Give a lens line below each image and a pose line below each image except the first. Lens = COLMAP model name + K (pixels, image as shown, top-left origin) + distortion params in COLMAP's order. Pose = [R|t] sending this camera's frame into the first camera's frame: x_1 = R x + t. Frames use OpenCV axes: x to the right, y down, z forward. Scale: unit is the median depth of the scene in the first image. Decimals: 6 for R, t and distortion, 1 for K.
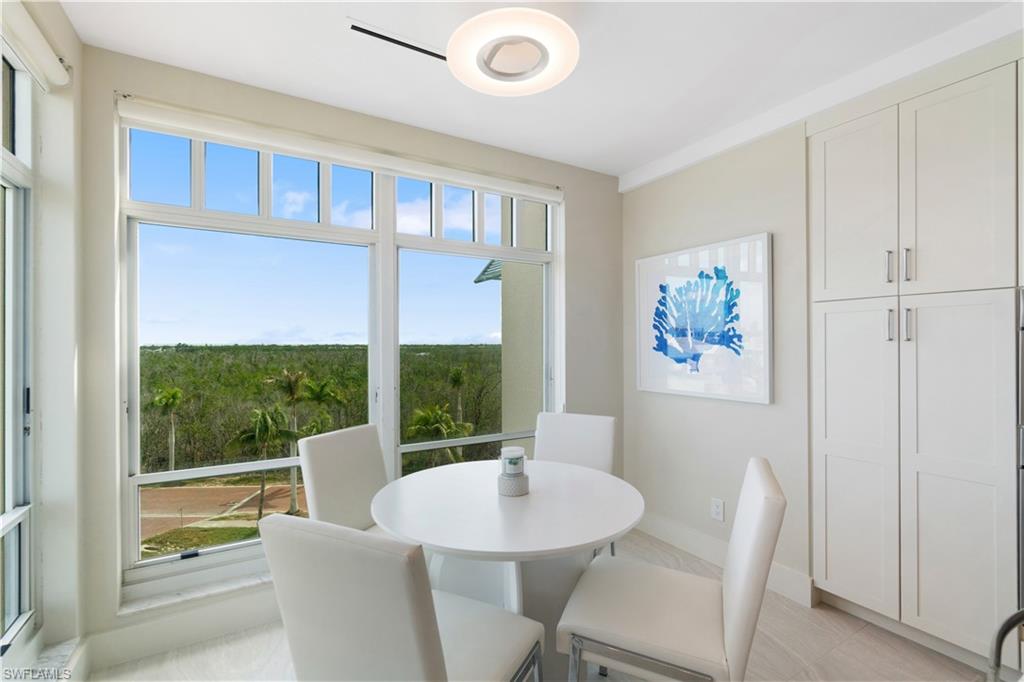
lens RADIAL K [[441.8, 0, 508.1], [0, 441.8, 339.7], [0, 0, 1]] dist [-0.002968, -0.000039]
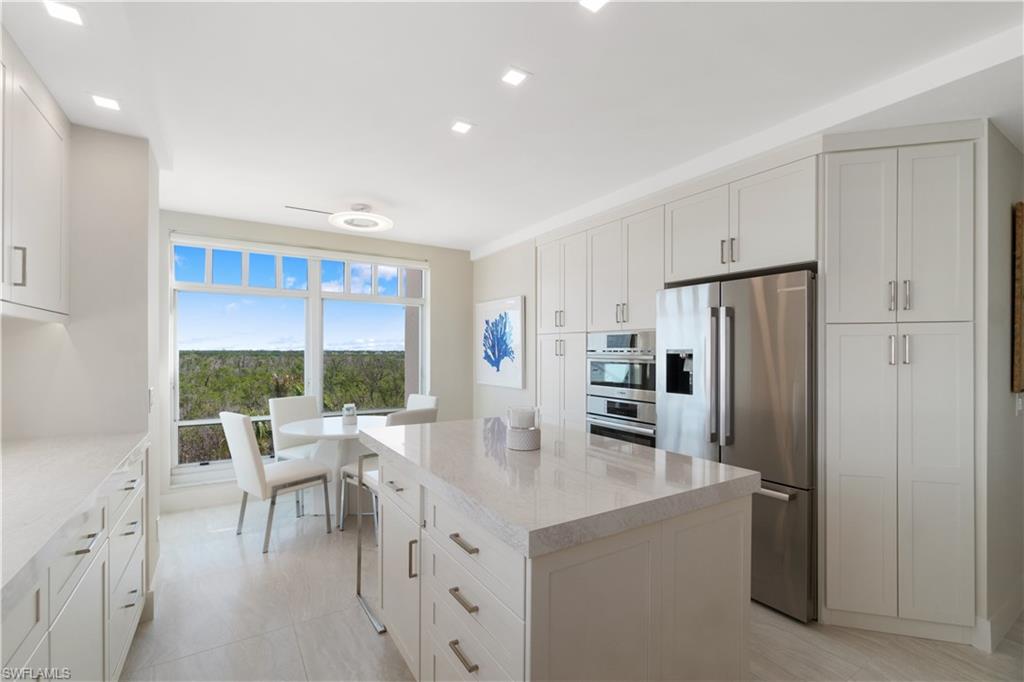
lens RADIAL K [[441.8, 0, 514.4], [0, 441.8, 349.6], [0, 0, 1]] dist [-0.002968, -0.000039]
pose [[0.999520, 0.007675, 0.030008, 0.383673], [-0.007888, 0.999944, 0.006997, -0.022875], [-0.029953, -0.007230, 0.999525, -0.648479]]
